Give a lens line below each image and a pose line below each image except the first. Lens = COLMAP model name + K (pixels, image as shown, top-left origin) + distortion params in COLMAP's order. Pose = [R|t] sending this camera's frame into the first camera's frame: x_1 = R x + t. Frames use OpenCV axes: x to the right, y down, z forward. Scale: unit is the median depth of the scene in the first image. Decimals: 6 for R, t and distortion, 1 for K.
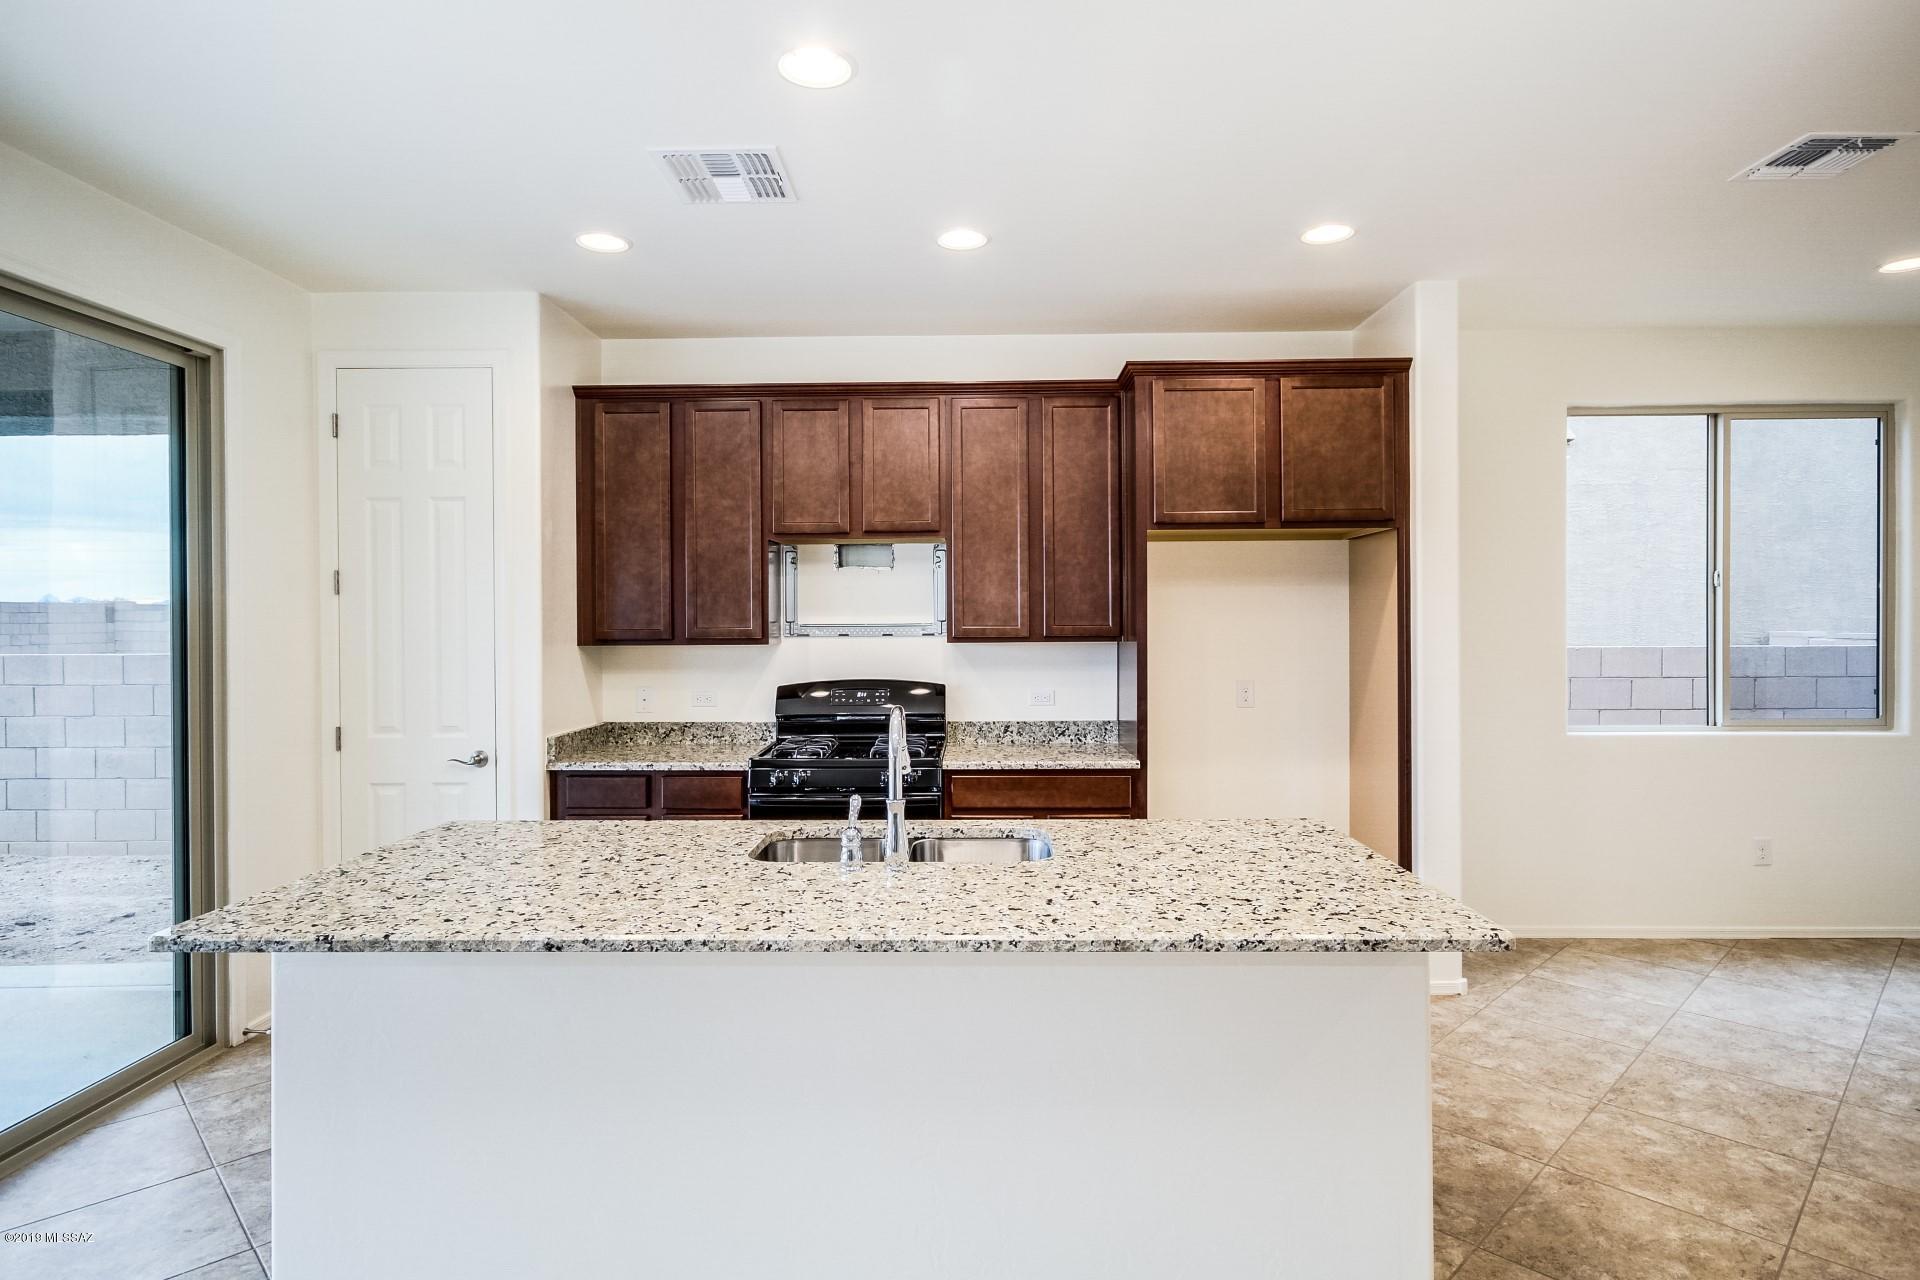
lens RADIAL K [[1008.3, 0, 964.4], [0, 1008.3, 626.3], [0, 0, 1]] dist [0.020763, -0.008118]
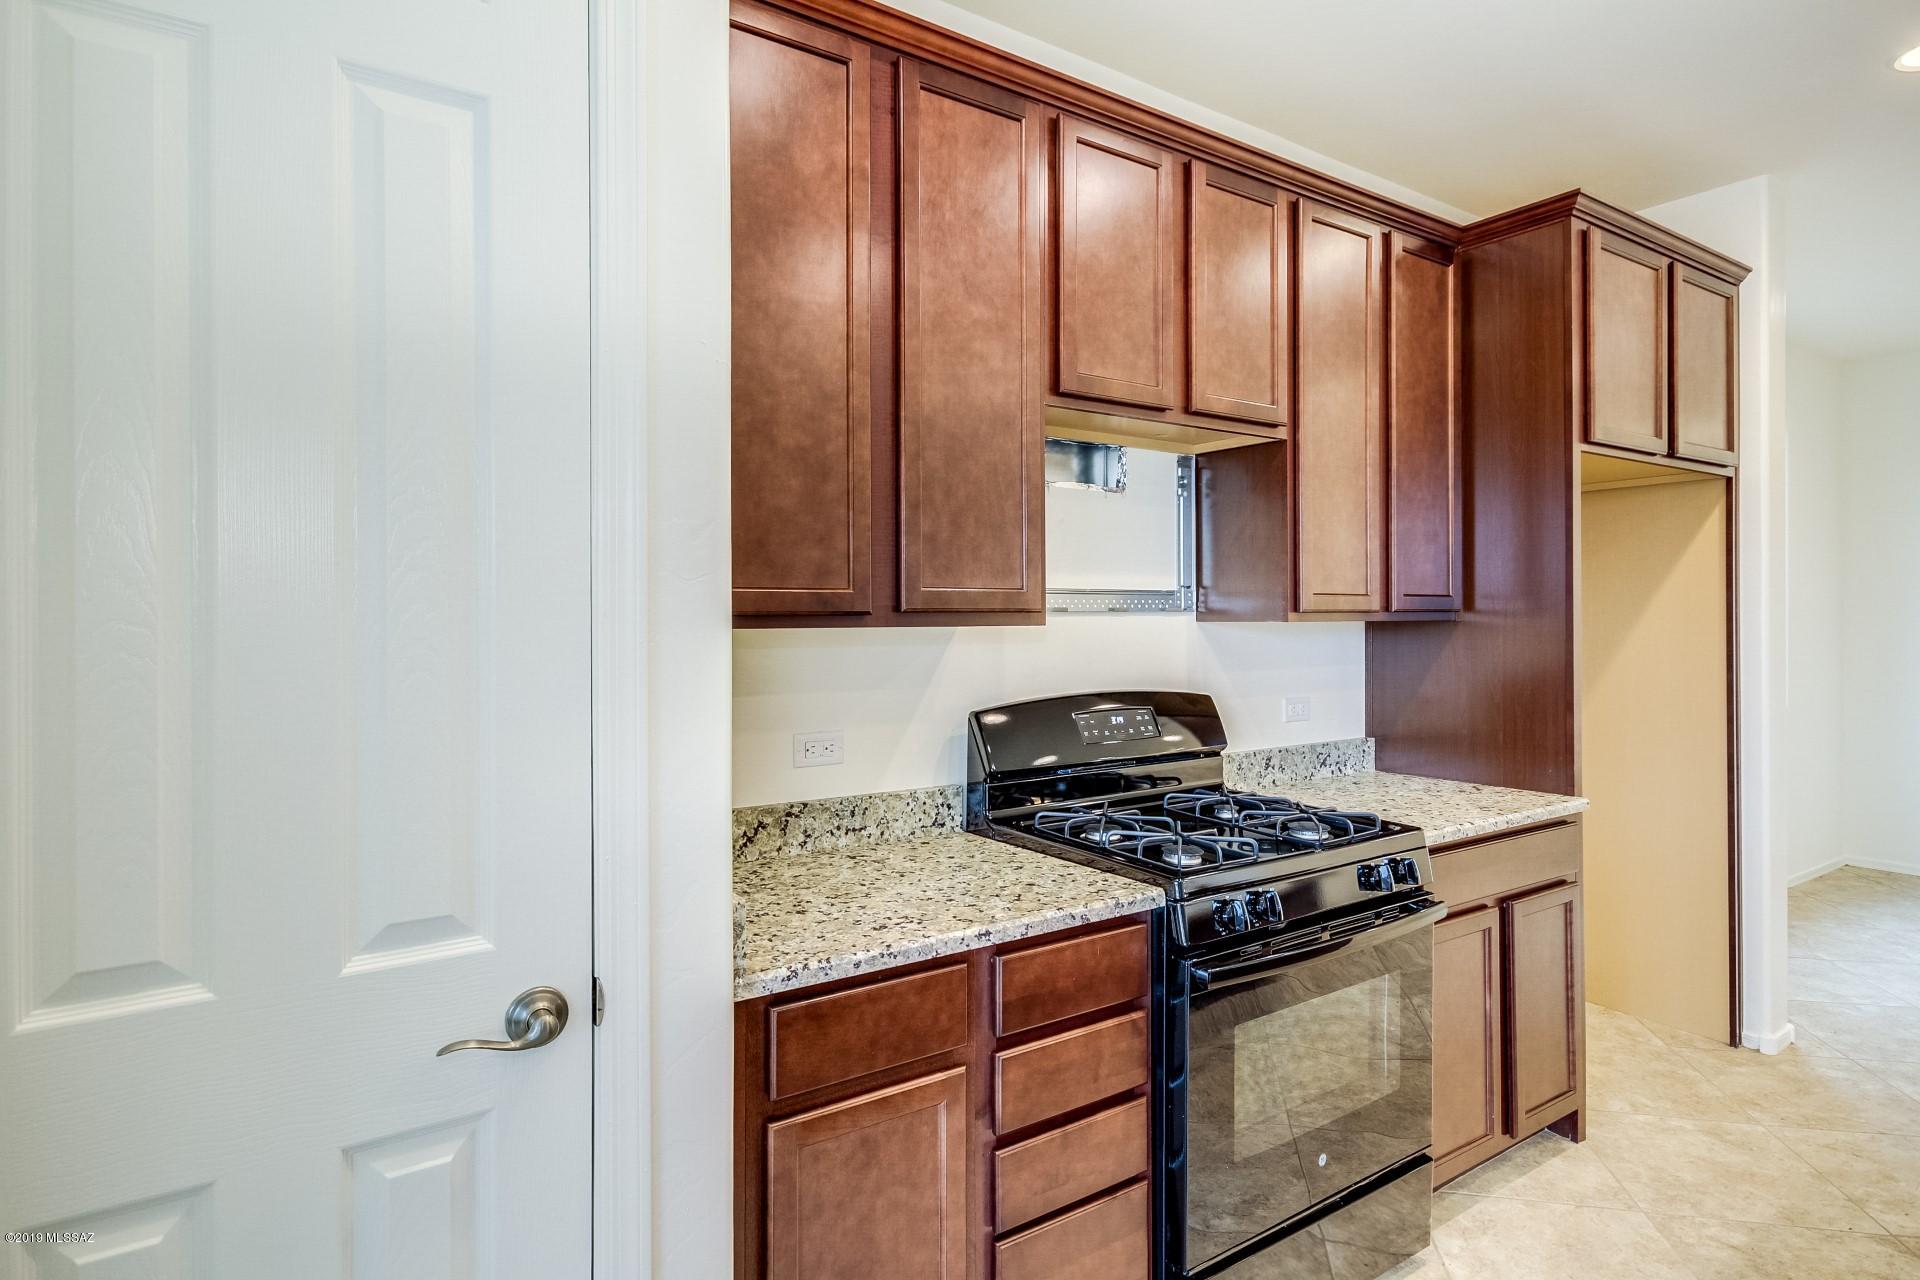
lens RADIAL K [[1030.8, 0, 970.5], [0, 1030.8, 620.7], [0, 0, 1]] dist [0.014458, 0.001180]
pose [[0.807234, 0.001262, 0.590230, -0.509373], [-0.001320, 0.999999, -0.000332, 0.015860], [-0.590230, -0.000511, 0.807235, 0.630084]]
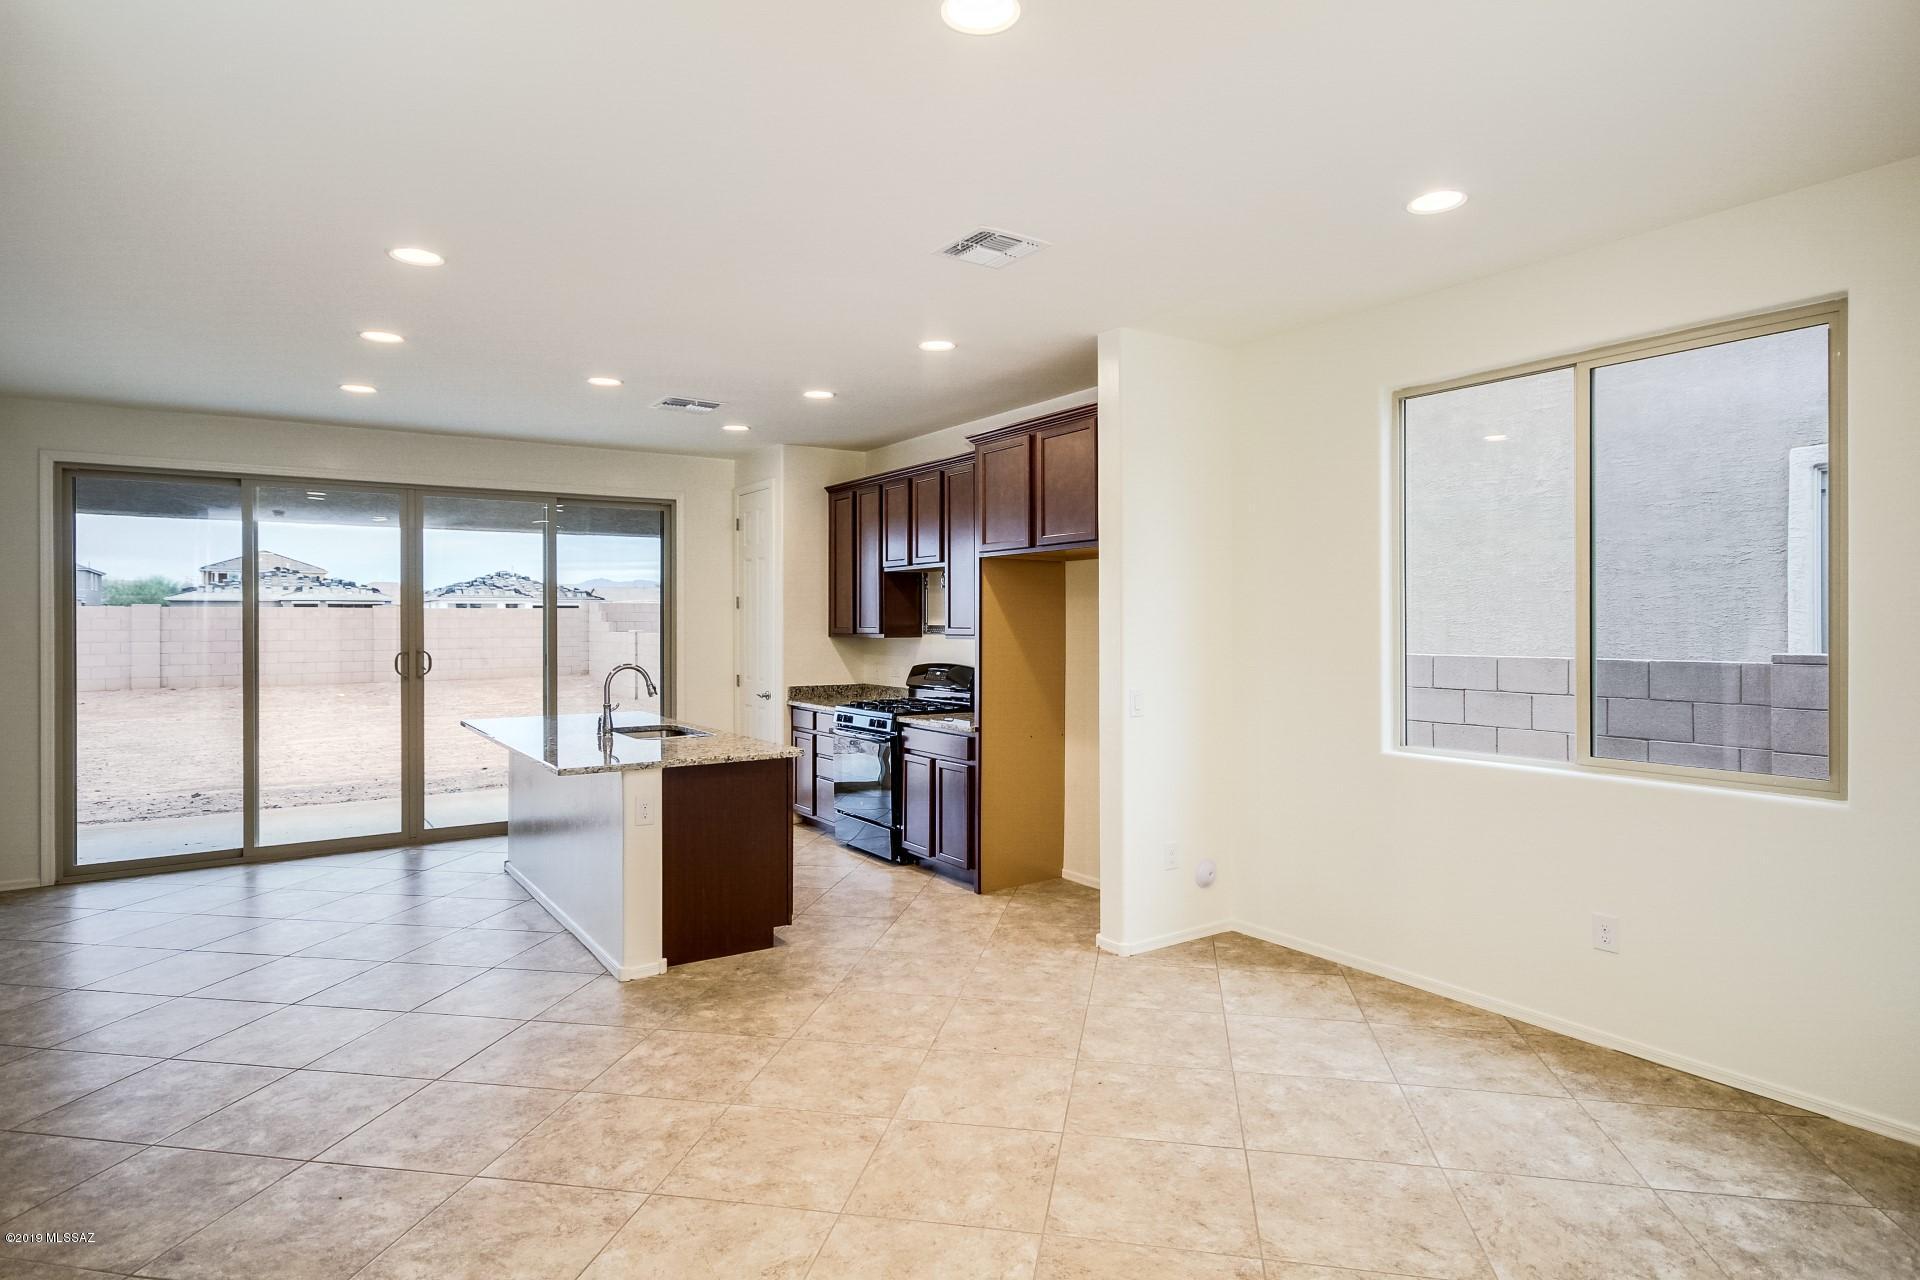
lens RADIAL K [[1030.8, 0, 970.5], [0, 1030.8, 620.7], [0, 0, 1]] dist [0.014458, 0.001180]
pose [[0.583692, 0.004234, -0.811964, 1.242178], [-0.003116, 0.999991, 0.002975, -0.014323], [0.811969, 0.000794, 0.583700, 0.175701]]
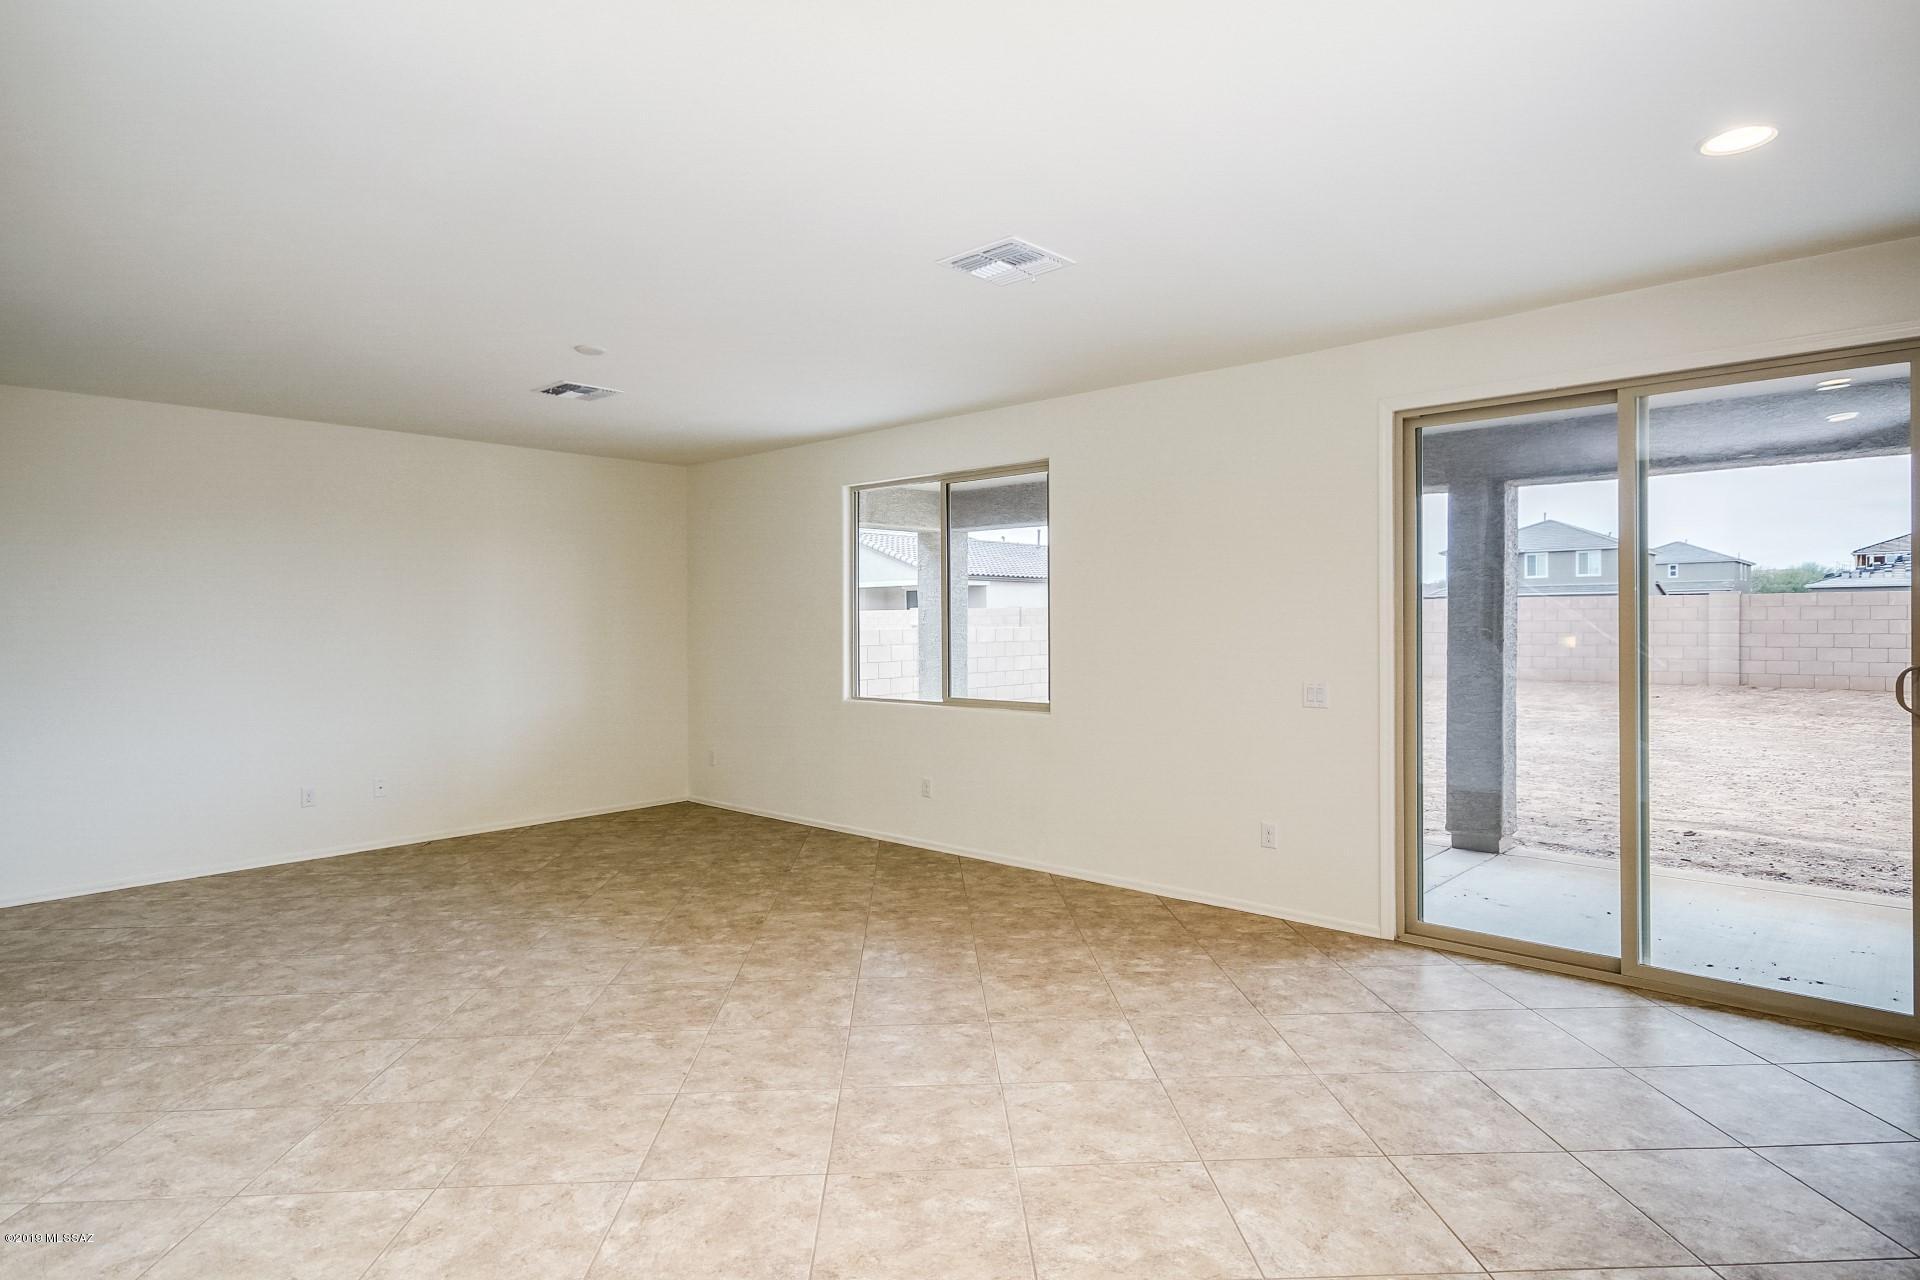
lens RADIAL K [[1030.8, 0, 970.5], [0, 1030.8, 620.7], [0, 0, 1]] dist [0.014458, 0.001180]
pose [[-0.661387, 0.012060, -0.749948, 0.530979], [0.010113, 0.999923, 0.007161, -0.007984], [0.749977, -0.002848, -0.661458, 0.384940]]
